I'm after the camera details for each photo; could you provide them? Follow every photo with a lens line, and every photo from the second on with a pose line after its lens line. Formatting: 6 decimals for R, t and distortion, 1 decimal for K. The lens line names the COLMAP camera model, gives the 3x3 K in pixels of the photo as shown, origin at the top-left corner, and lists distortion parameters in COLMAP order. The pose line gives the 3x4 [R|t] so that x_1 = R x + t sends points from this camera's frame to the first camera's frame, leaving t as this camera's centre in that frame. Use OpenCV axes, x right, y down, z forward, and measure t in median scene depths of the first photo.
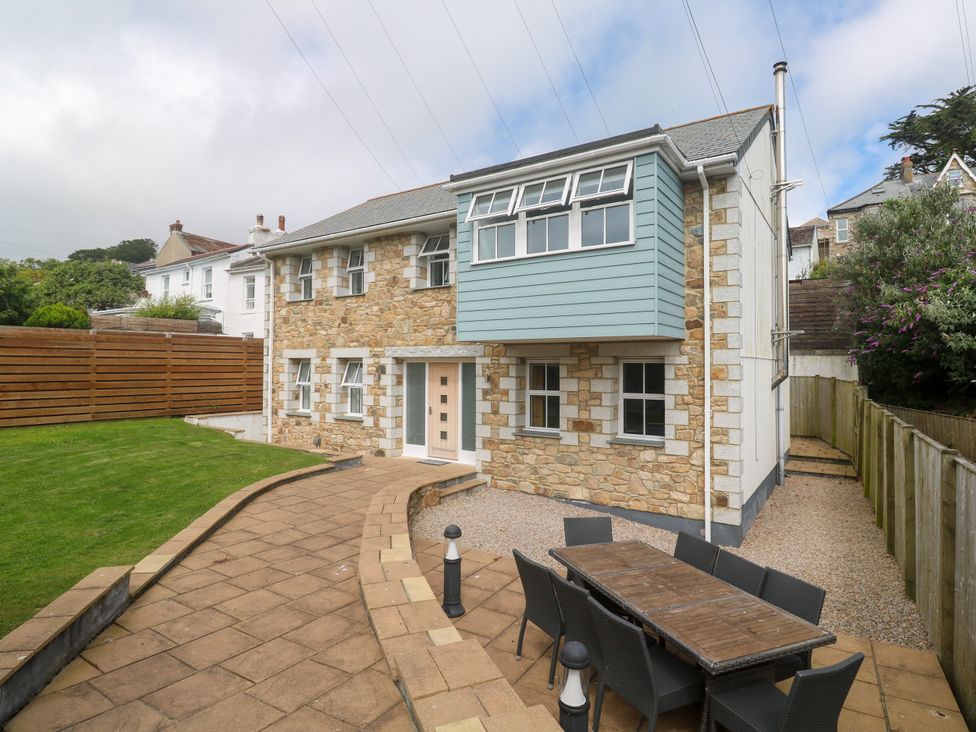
lens RADIAL K [[524.8, 0, 508.3], [0, 524.8, 361.5], [0, 0, 1]] dist [-0.003205, -0.010662]
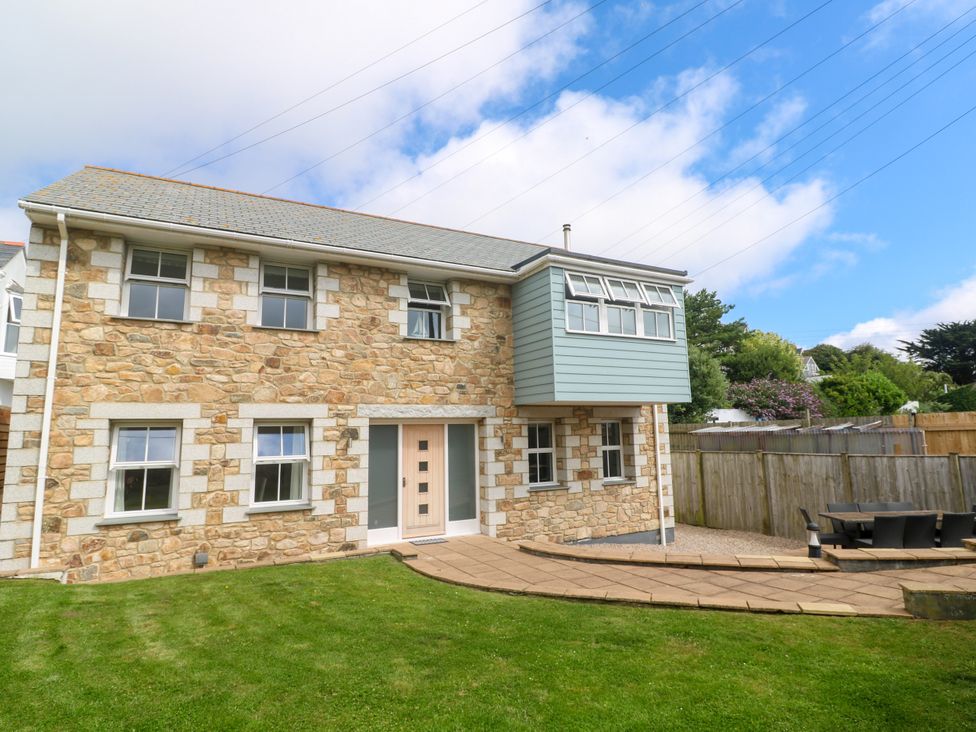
lens RADIAL K [[524.8, 0, 485.7], [0, 524.8, 364.7], [0, 0, 1]] dist [-0.003205, -0.010662]
pose [[0.497463, 0.100557, 0.861637, -0.840088], [0.016039, 0.992023, -0.125033, 0.014558], [-0.867337, 0.076019, 0.491882, 0.468105]]
